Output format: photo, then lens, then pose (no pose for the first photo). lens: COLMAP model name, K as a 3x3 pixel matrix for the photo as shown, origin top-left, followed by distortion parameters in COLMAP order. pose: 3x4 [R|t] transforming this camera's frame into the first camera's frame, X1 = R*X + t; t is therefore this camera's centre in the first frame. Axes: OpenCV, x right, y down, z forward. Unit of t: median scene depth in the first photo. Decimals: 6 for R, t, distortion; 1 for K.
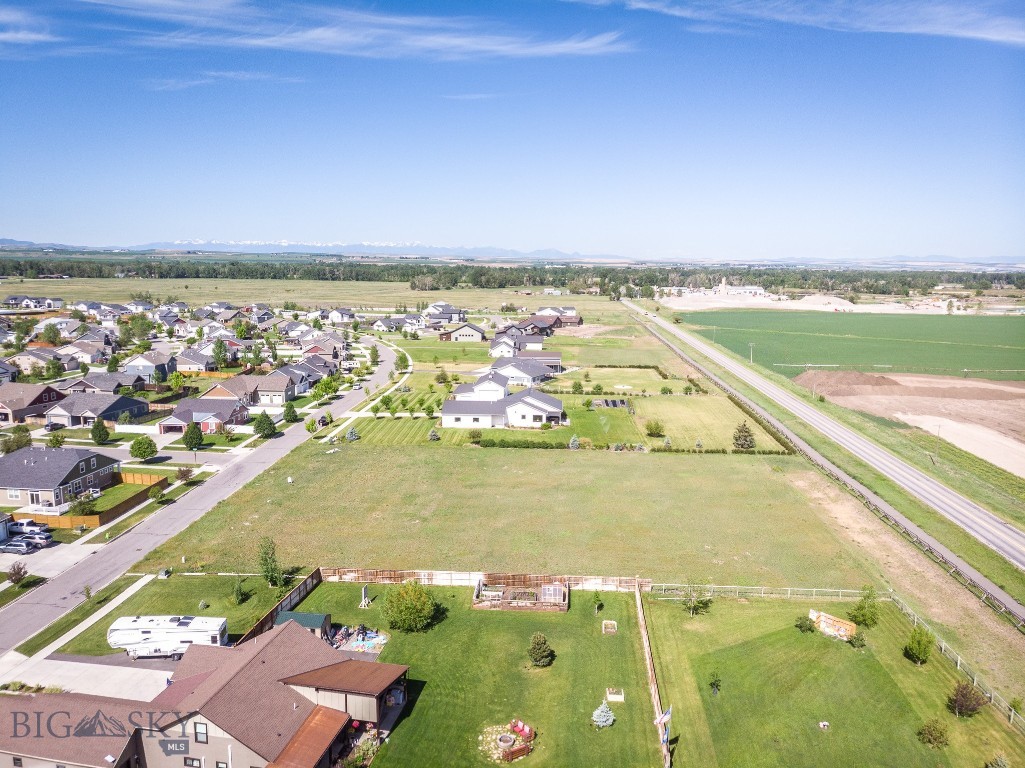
lens RADIAL K [[748.2, 0, 517.1], [0, 748.2, 417.1], [0, 0, 1]] dist [0.001238, 0.001131]
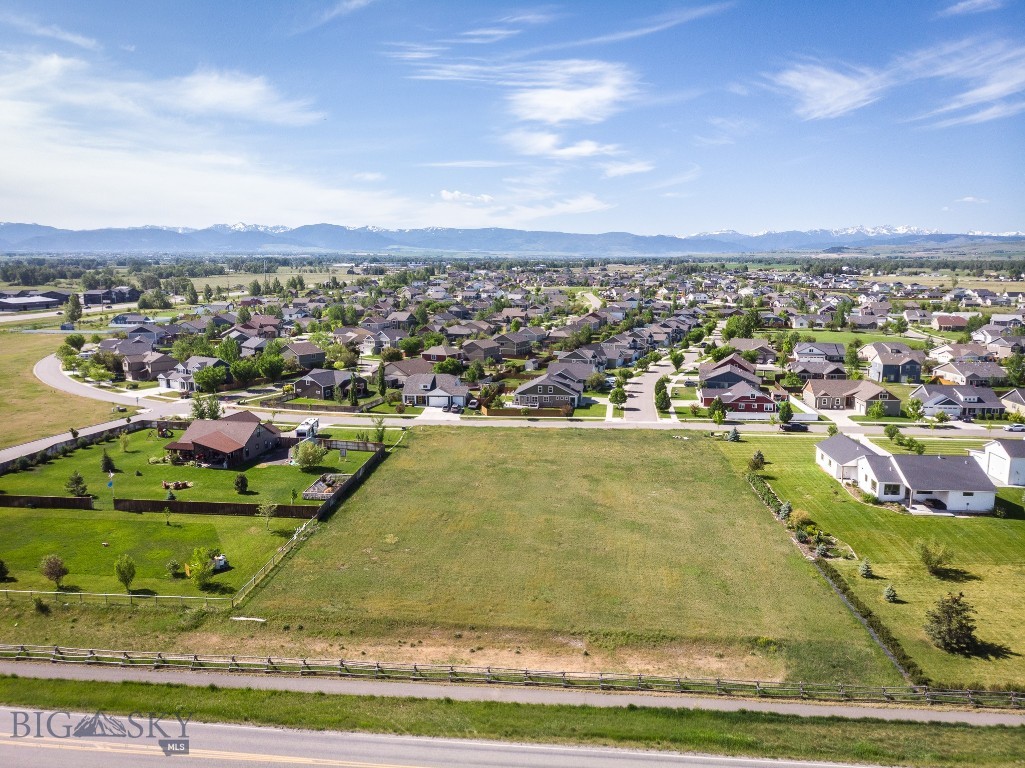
lens RADIAL K [[754.2, 0, 516.6], [0, 754.2, 383.0], [0, 0, 1]] dist [0.003554, 0.001242]
pose [[-0.025204, 0.151511, -0.988134, 0.887674], [-0.206281, 0.966388, 0.153438, -0.160525], [0.978168, 0.207701, 0.006897, 0.817434]]
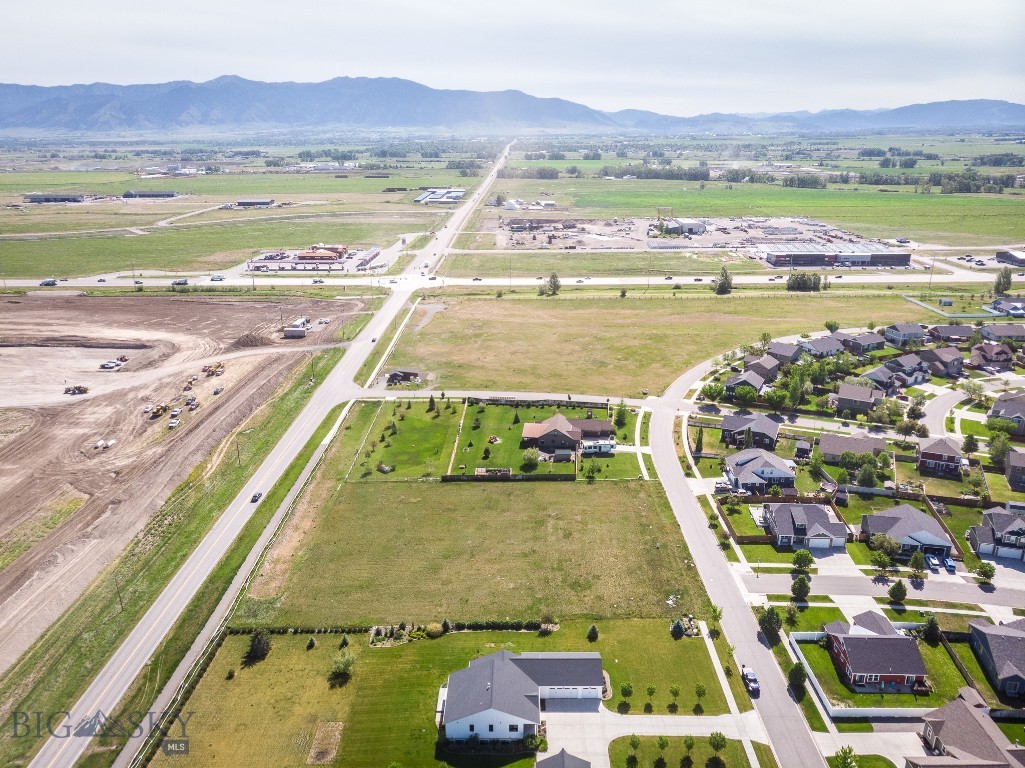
lens RADIAL K [[754.2, 0, 516.6], [0, 754.2, 383.0], [0, 0, 1]] dist [0.003554, 0.001242]
pose [[-0.998488, 0.010502, -0.053961, 0.038878], [-0.018163, 0.863439, 0.504127, -0.848655], [0.051886, 0.504345, -0.861942, 1.942554]]
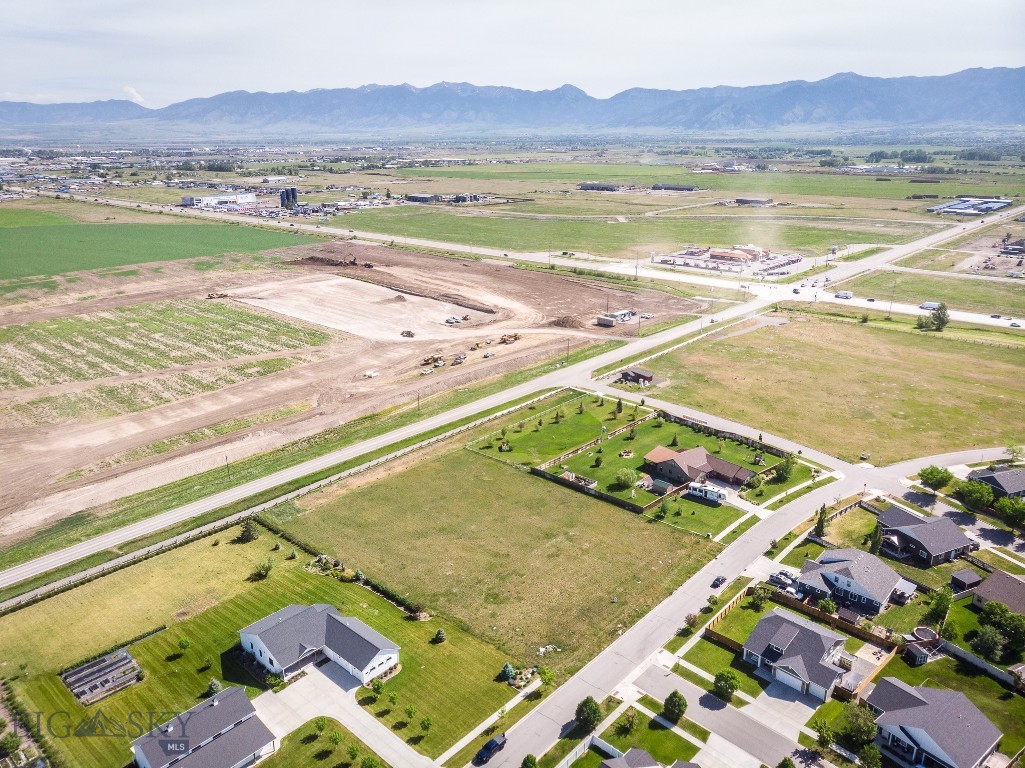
lens RADIAL K [[754.2, 0, 516.6], [0, 754.2, 383.0], [0, 0, 1]] dist [0.003554, 0.001242]
pose [[-0.782775, -0.206039, 0.587207, -0.793676], [0.121193, 0.875060, 0.468597, -0.801239], [-0.610390, 0.437971, -0.660004, 1.671940]]
